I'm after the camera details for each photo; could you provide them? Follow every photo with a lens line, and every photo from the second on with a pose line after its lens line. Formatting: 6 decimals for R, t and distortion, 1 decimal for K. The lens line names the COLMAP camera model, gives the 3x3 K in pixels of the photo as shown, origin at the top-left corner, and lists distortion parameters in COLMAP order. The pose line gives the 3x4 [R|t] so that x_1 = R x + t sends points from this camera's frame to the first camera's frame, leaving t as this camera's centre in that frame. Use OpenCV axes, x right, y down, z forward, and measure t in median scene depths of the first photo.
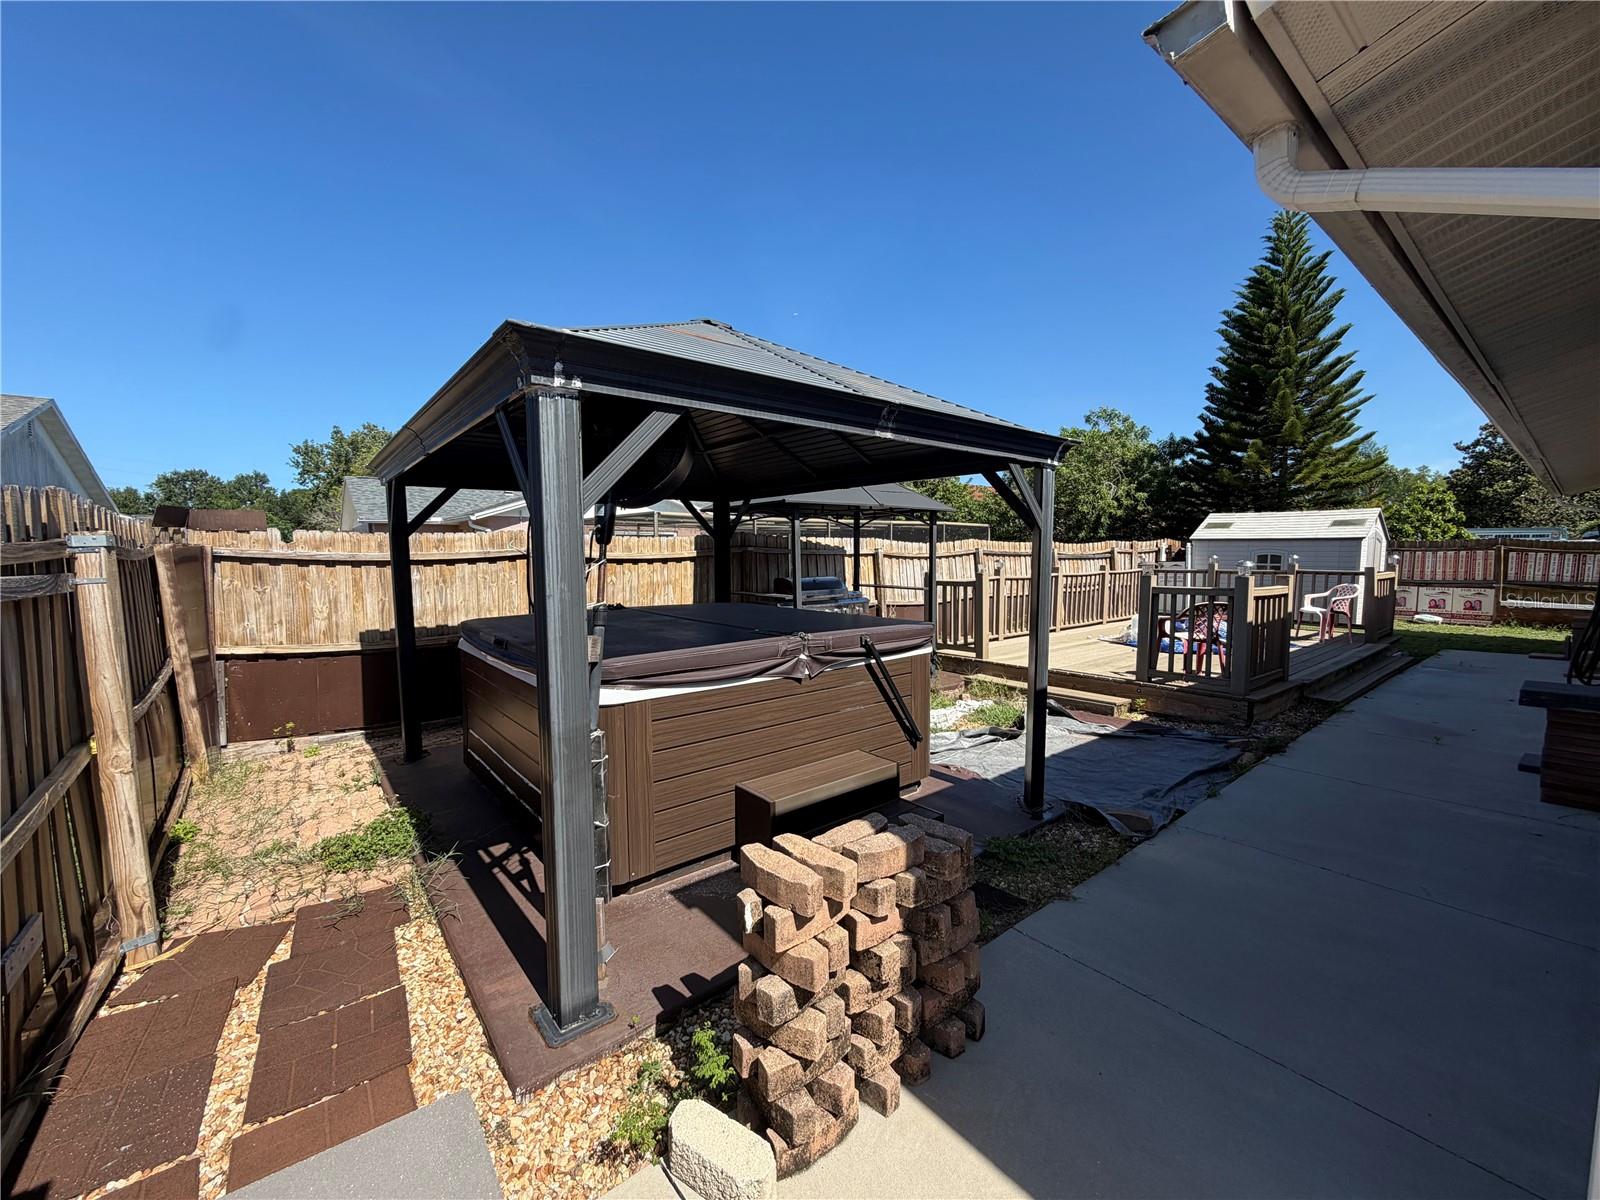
lens RADIAL K [[639.7, 0, 799.8], [0, 639.7, 600.2], [0, 0, 1]] dist [0.001345, -0.000382]
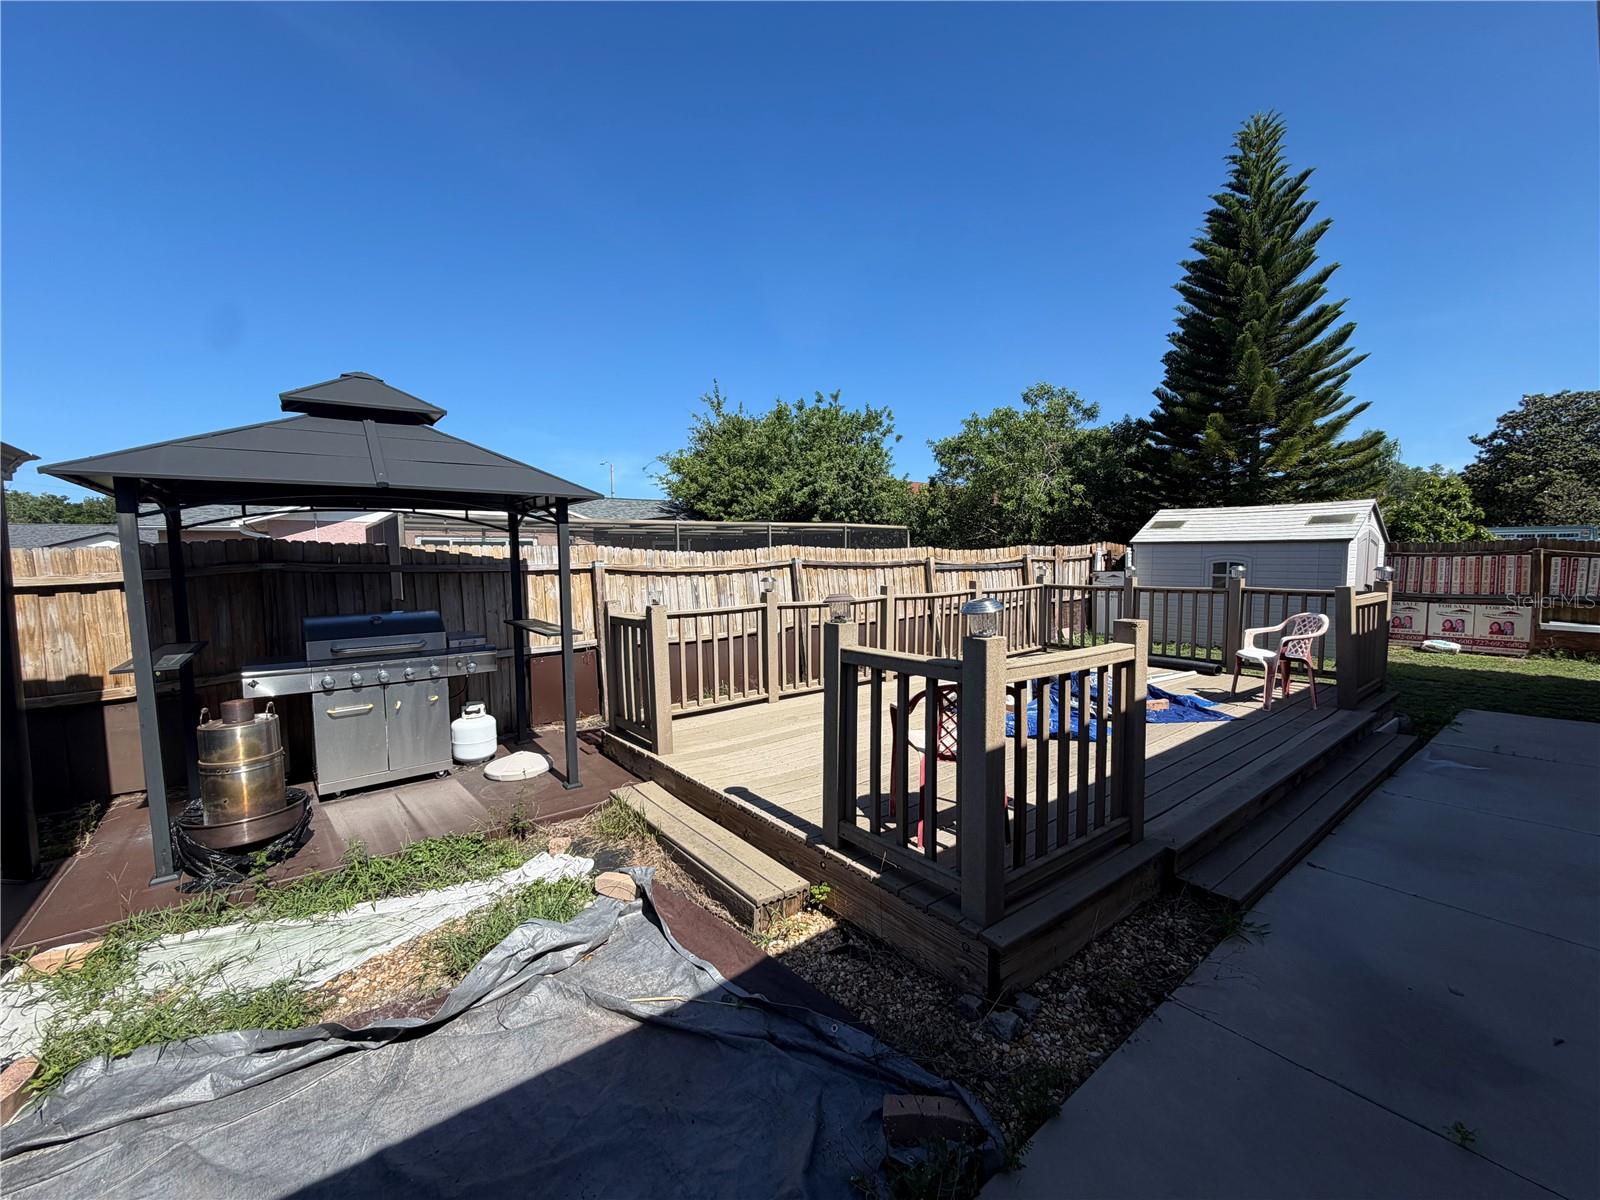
lens RADIAL K [[639.7, 0, 799.3], [0, 639.7, 605.6], [0, 0, 1]] dist [0.001345, -0.000382]
pose [[0.999910, -0.006718, -0.011585, 0.232139], [0.006709, 0.999977, -0.000800, -0.022558], [0.011591, 0.000722, 0.999933, 0.235063]]
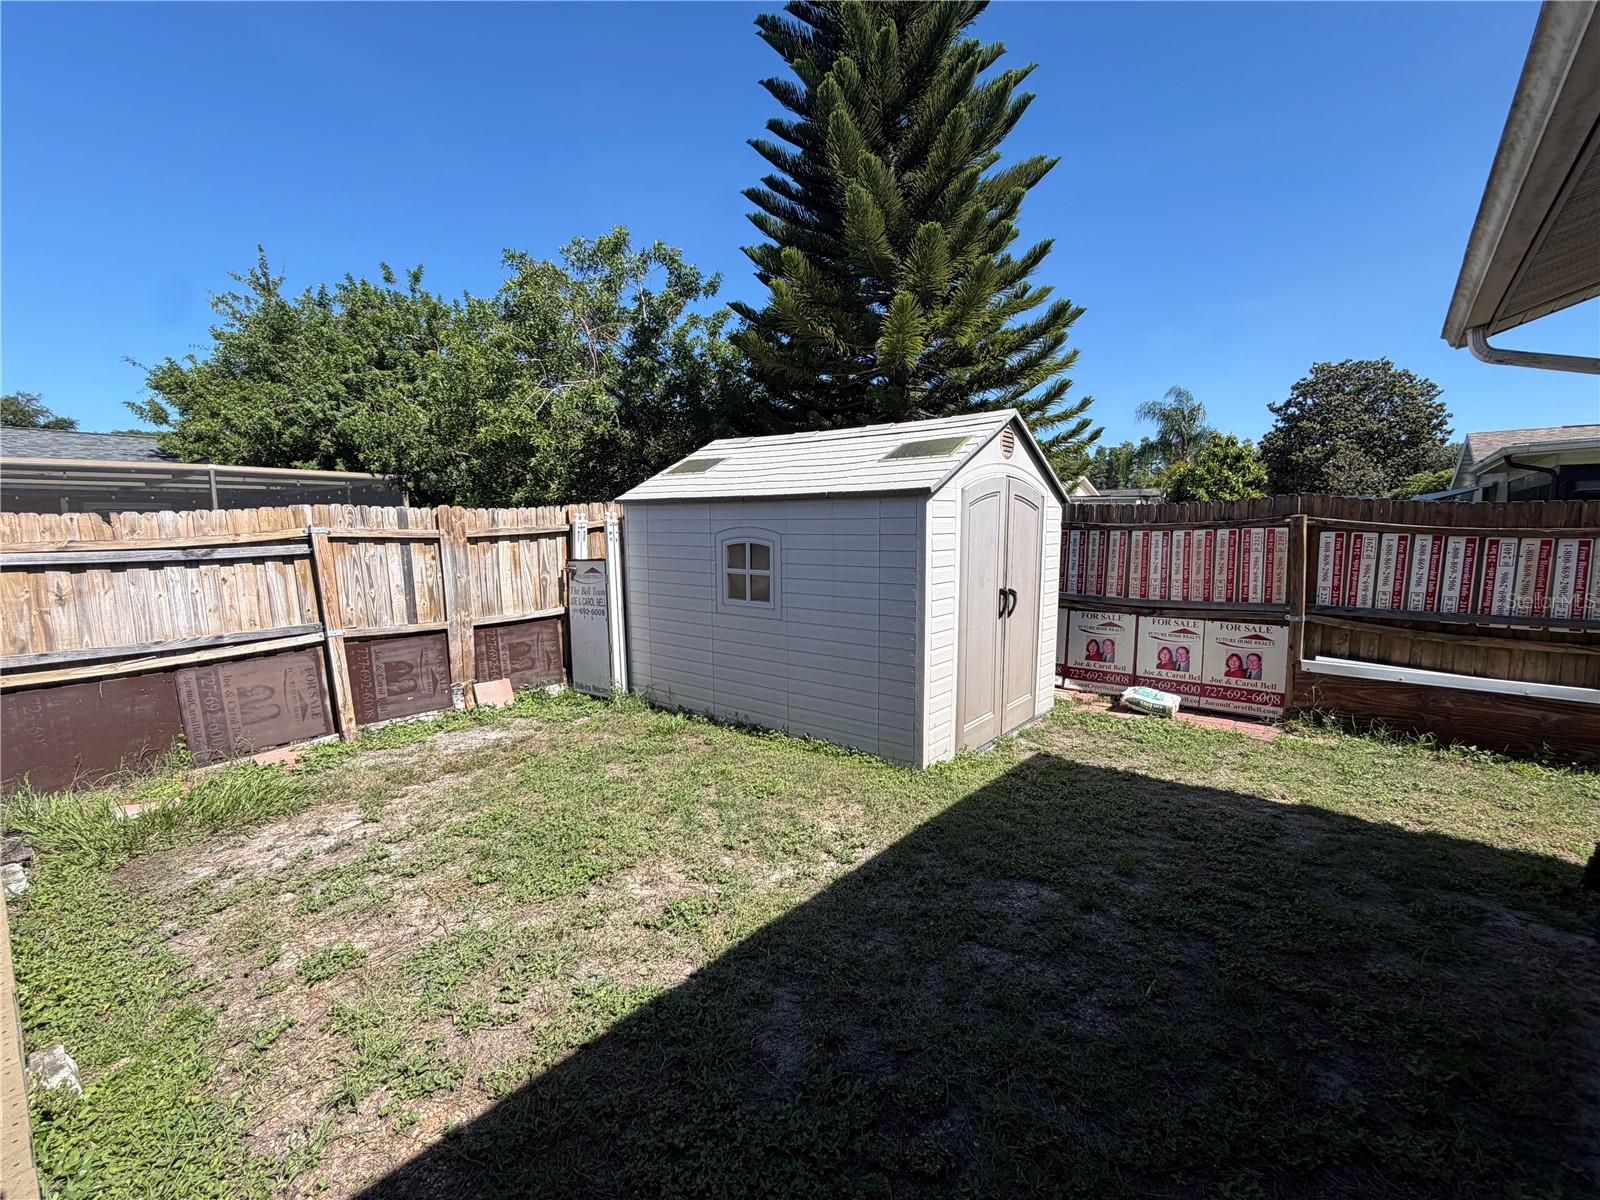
lens RADIAL K [[698.8, 0, 806.8], [0, 698.8, 604.0], [0, 0, 1]] dist [0.004562, -0.000327]
pose [[0.978426, -0.029238, 0.204520, 0.677007], [0.022604, 0.999142, 0.034697, -0.050052], [-0.205359, -0.029325, 0.978247, 0.612400]]
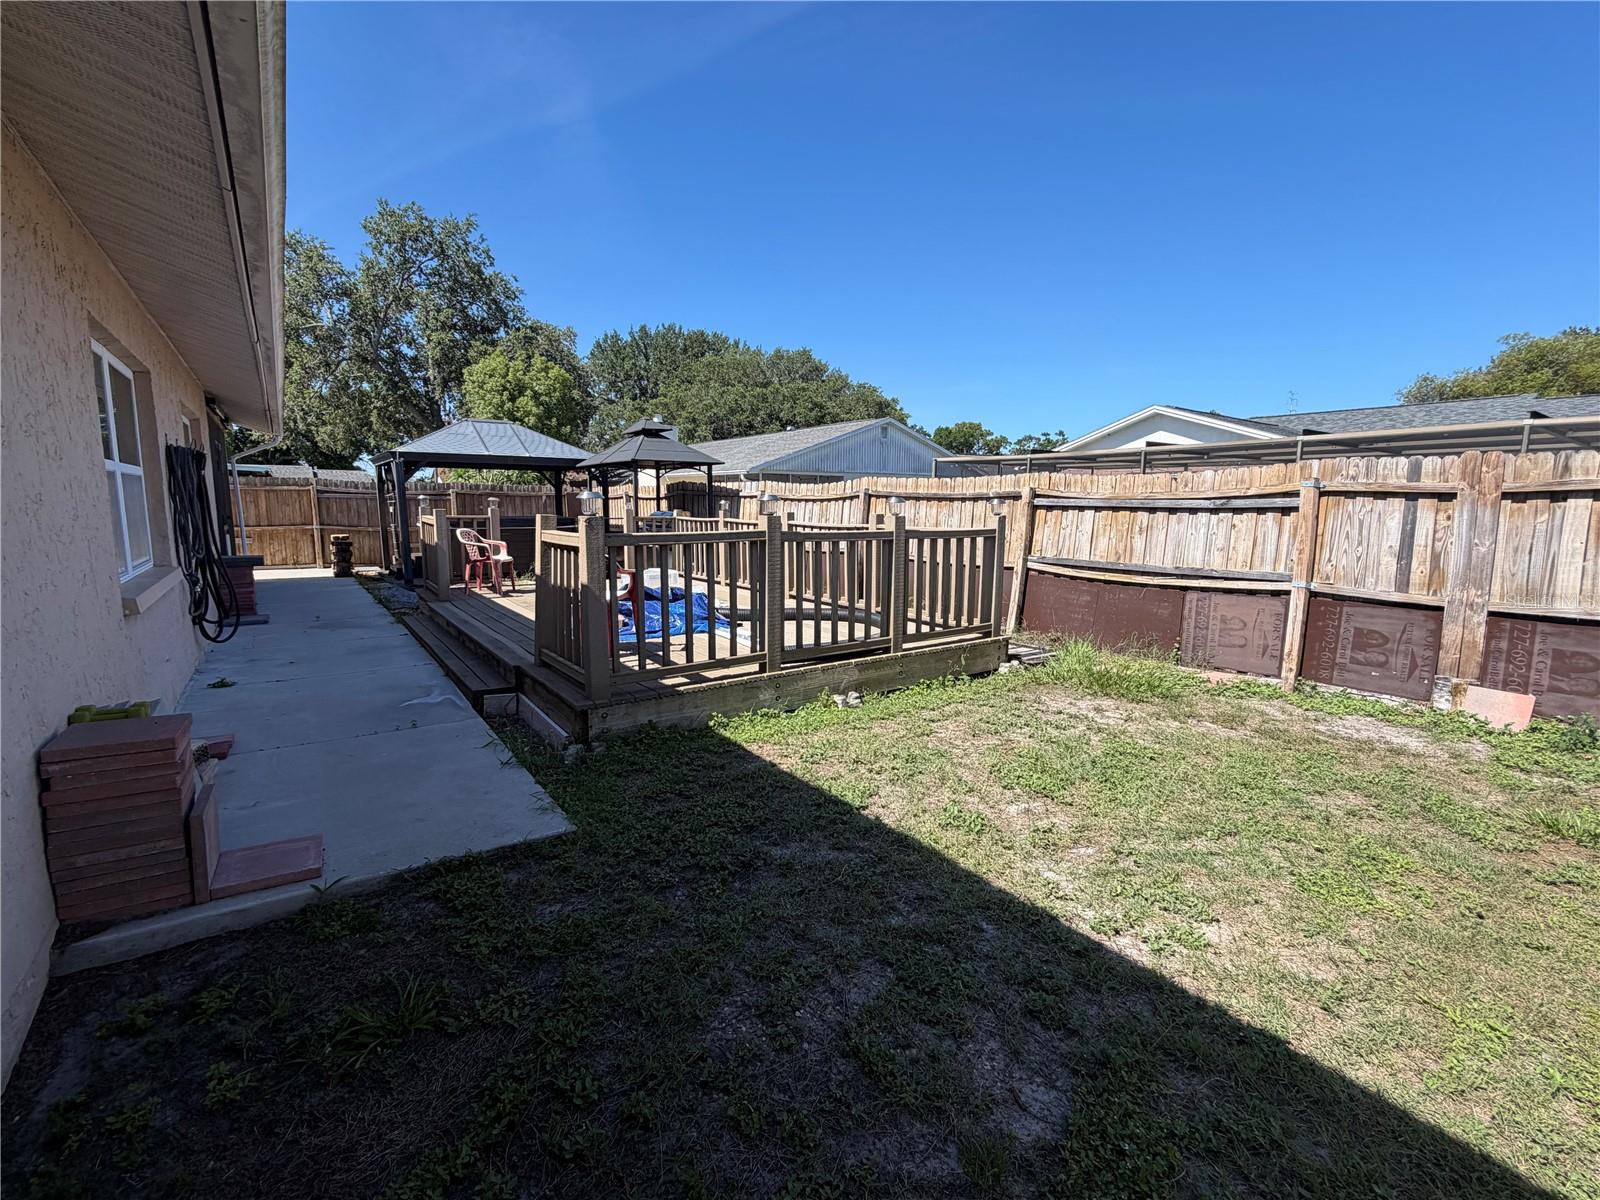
lens RADIAL K [[698.8, 0, 797.6], [0, 698.8, 597.1], [0, 0, 1]] dist [0.004562, -0.000327]
pose [[-0.042049, 0.135361, -0.989904, 0.896914], [-0.087242, 0.986498, 0.138601, -0.049629], [0.995299, 0.092189, -0.029672, 0.764980]]
